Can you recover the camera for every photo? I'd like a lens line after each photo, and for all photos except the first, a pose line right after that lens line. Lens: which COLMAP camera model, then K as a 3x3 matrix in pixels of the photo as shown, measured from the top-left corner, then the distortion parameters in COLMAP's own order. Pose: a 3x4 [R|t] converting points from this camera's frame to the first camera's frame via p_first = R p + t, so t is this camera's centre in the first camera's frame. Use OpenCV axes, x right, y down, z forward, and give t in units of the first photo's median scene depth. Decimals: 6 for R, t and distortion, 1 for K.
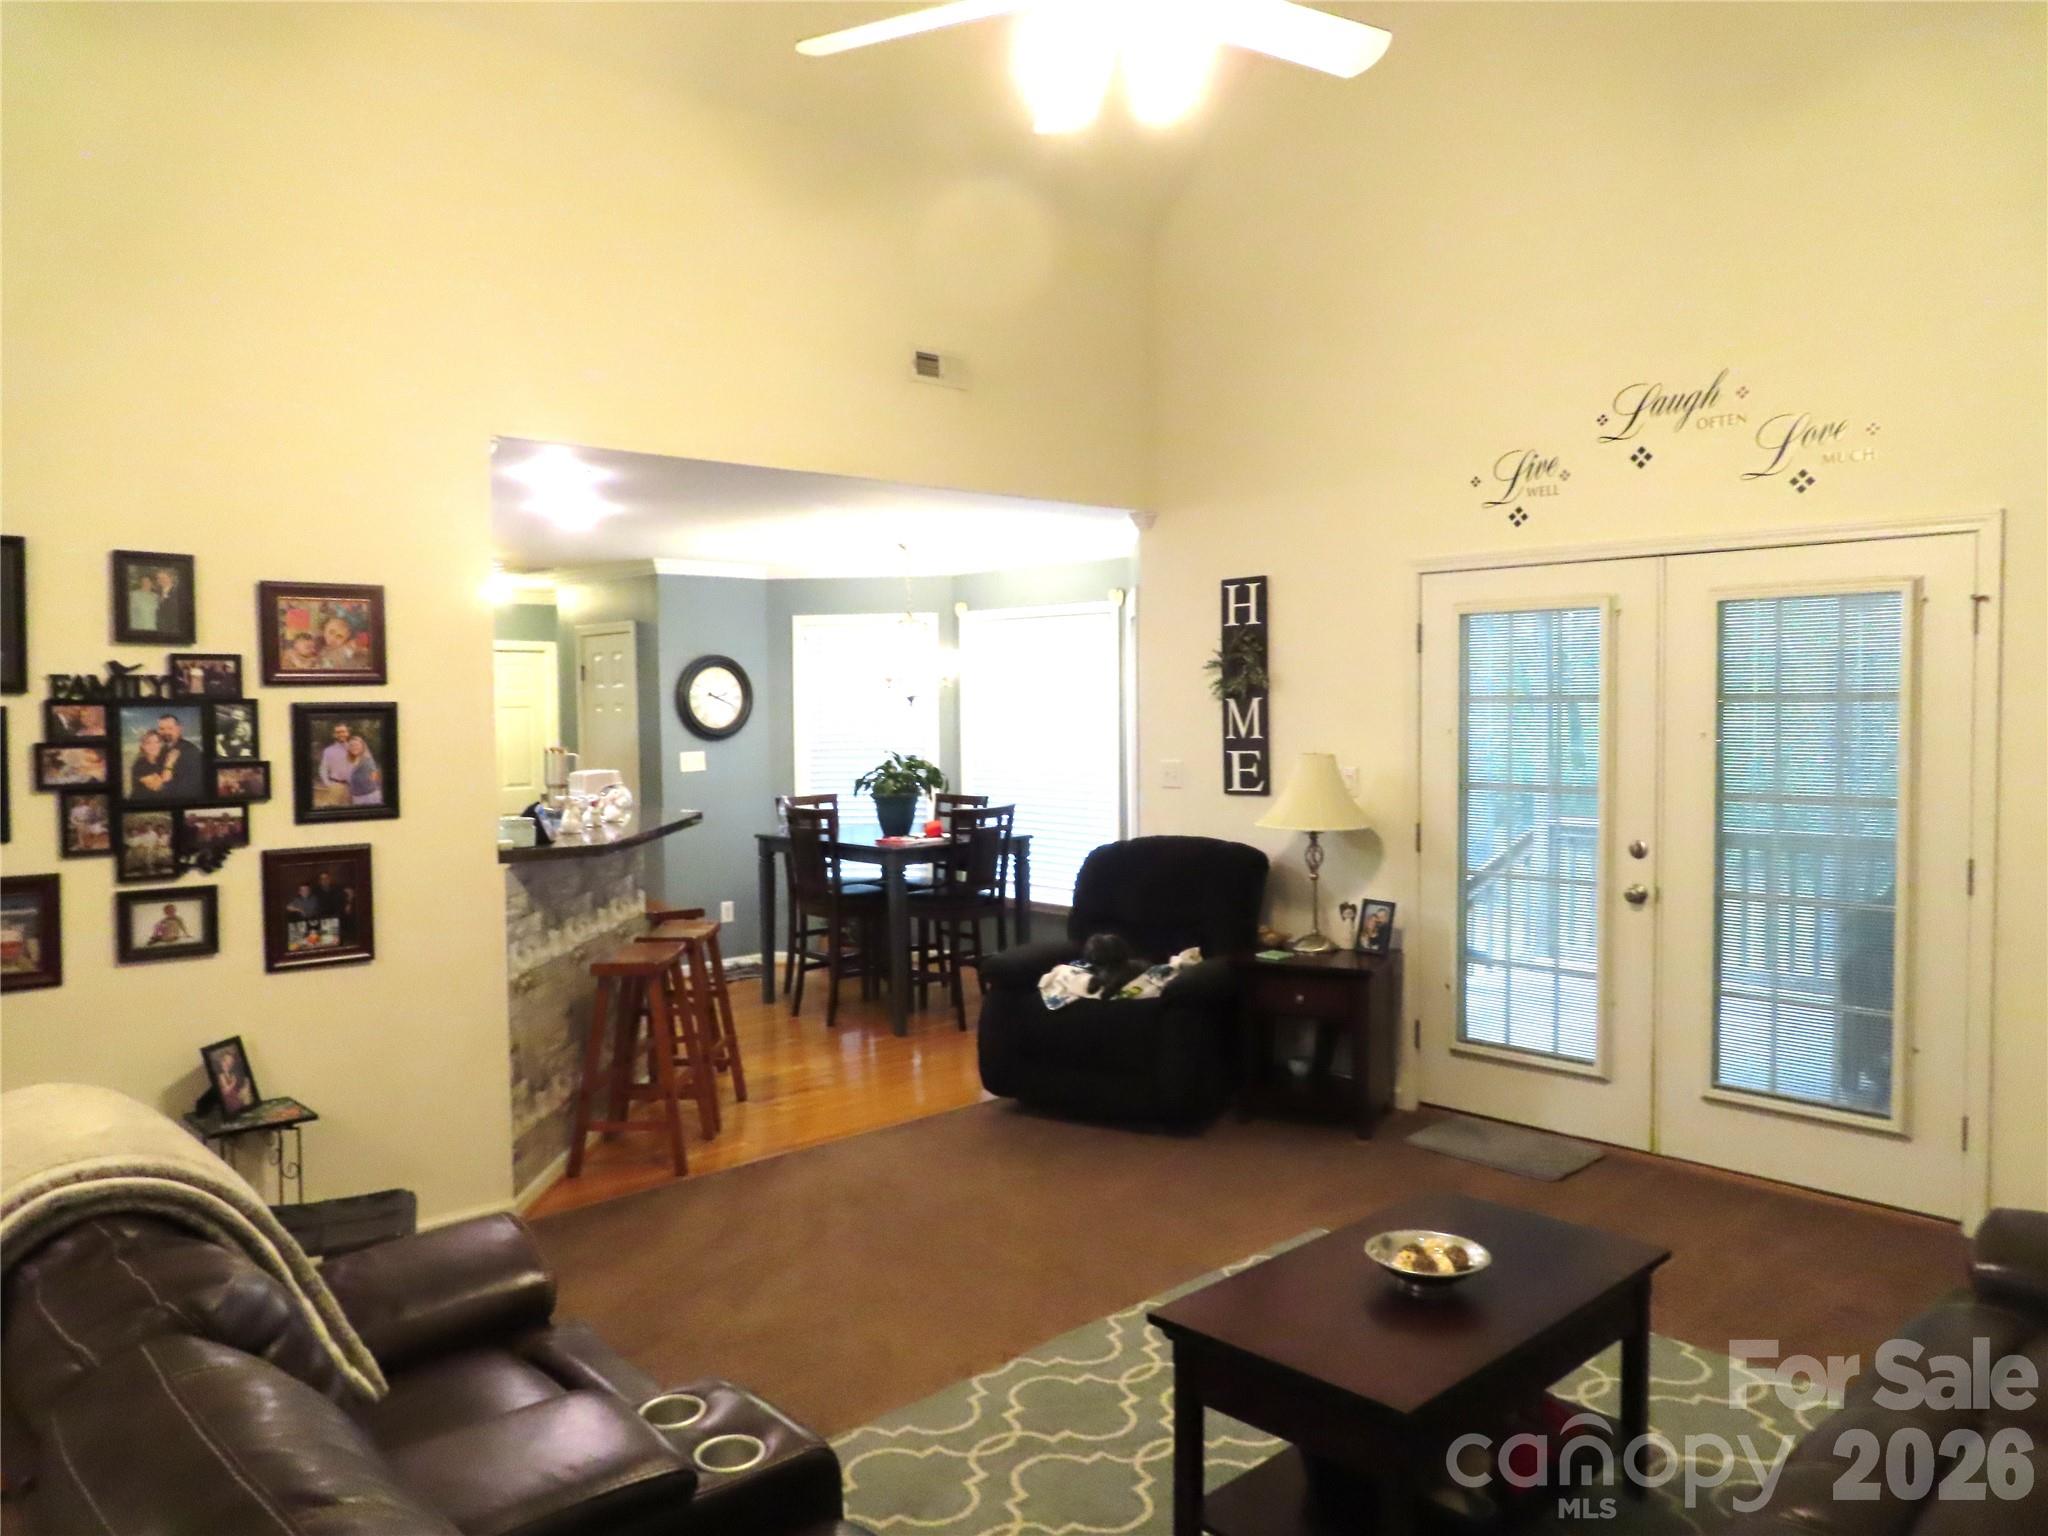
lens RADIAL K [[1466.6, 0, 1011.5], [0, 1466.6, 761.8], [0, 0, 1]] dist [-0.012974, 0.006316]
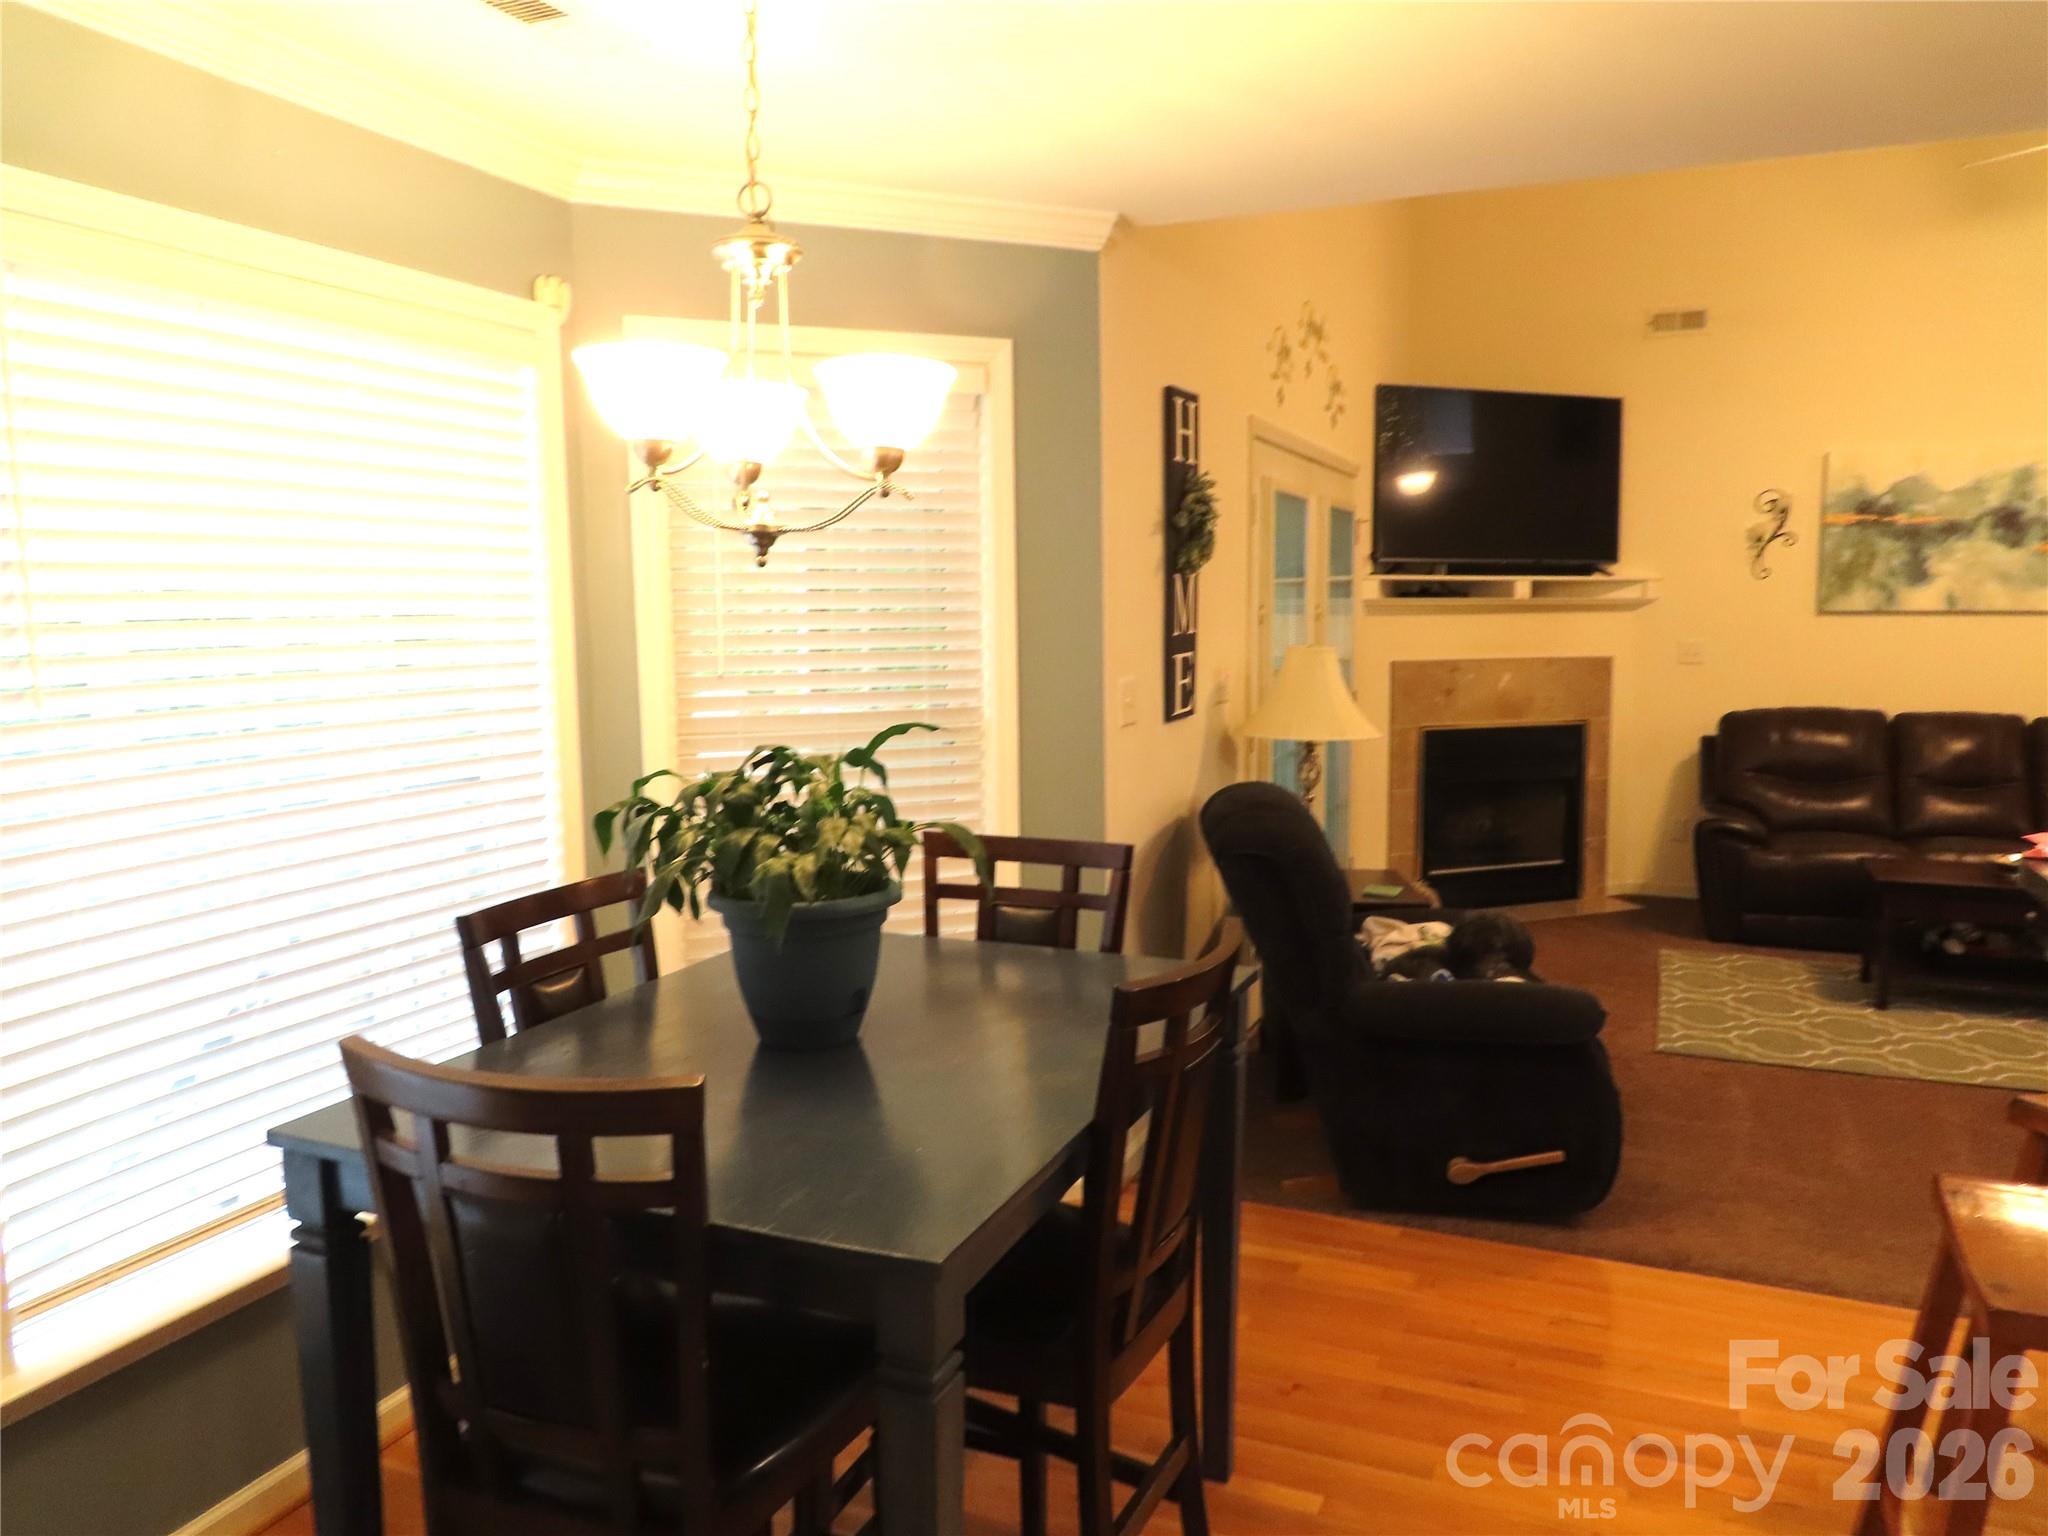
lens RADIAL K [[1466.6, 0, 1017.7], [0, 1466.6, 752.4], [0, 0, 1]] dist [-0.012974, 0.006316]
pose [[-0.411592, -0.085781, 0.907322, -0.455285], [0.048338, 0.992104, 0.115725, -0.049245], [-0.910085, 0.091490, -0.404196, 1.470065]]
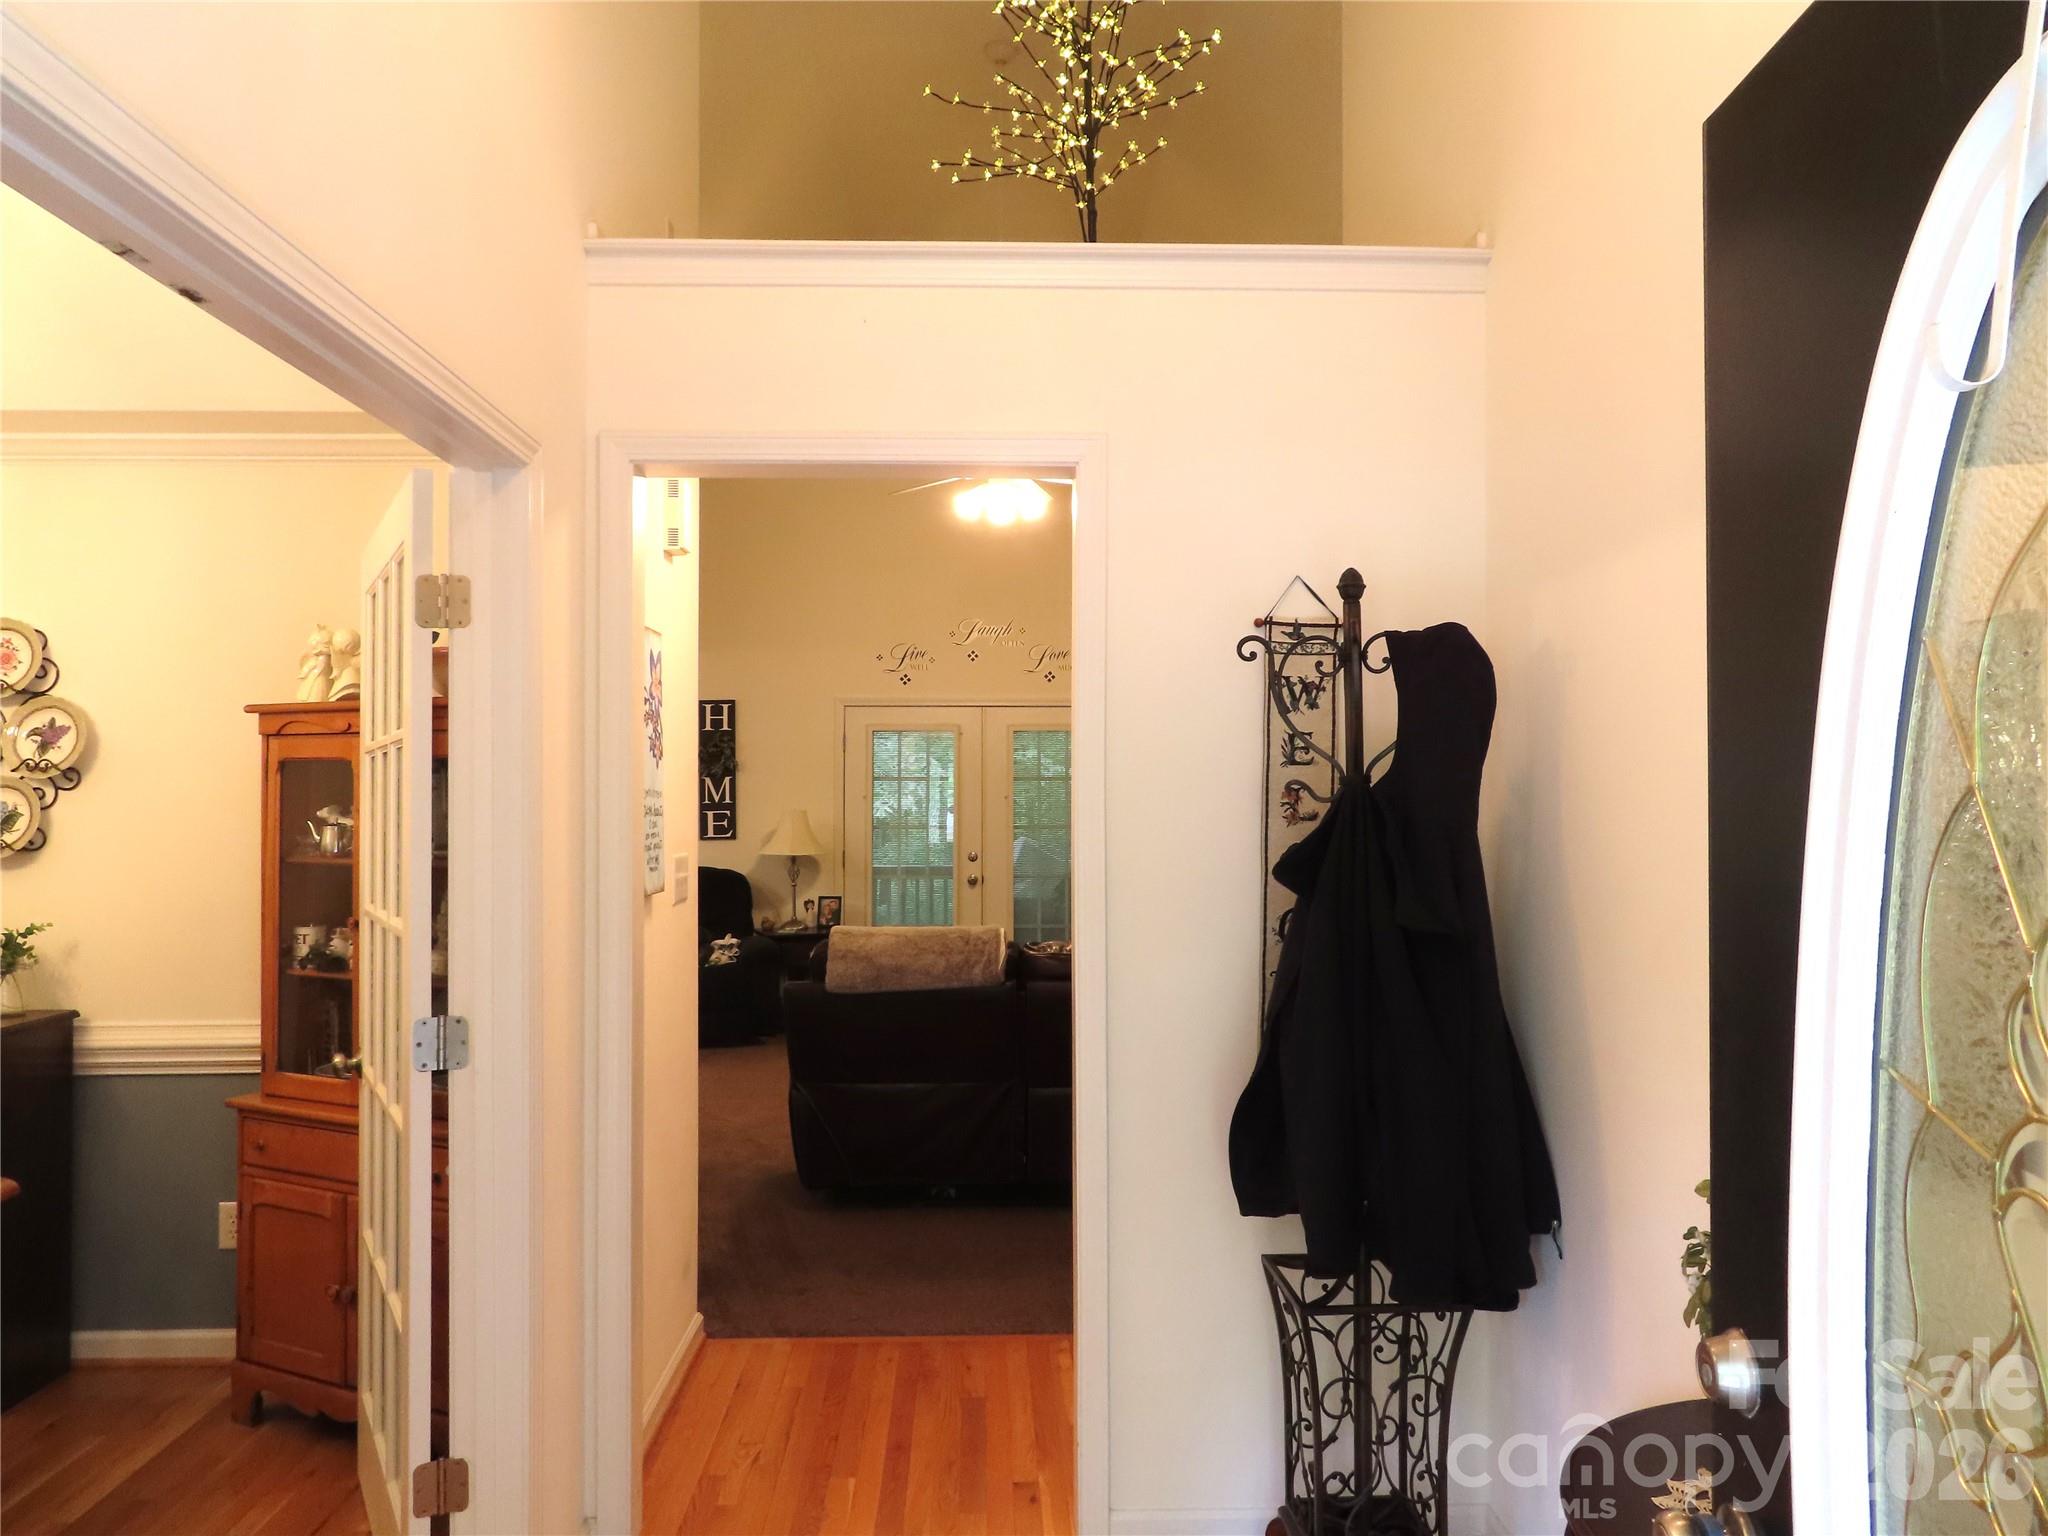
lens RADIAL K [[1466.6, 0, 1025.4], [0, 1466.6, 765.3], [0, 0, 1]] dist [-0.012974, 0.006316]
pose [[0.657570, 0.022069, 0.753070, -0.874416], [0.027415, 0.998208, -0.053192, 0.039209], [-0.752894, 0.055623, 0.655787, -0.292033]]
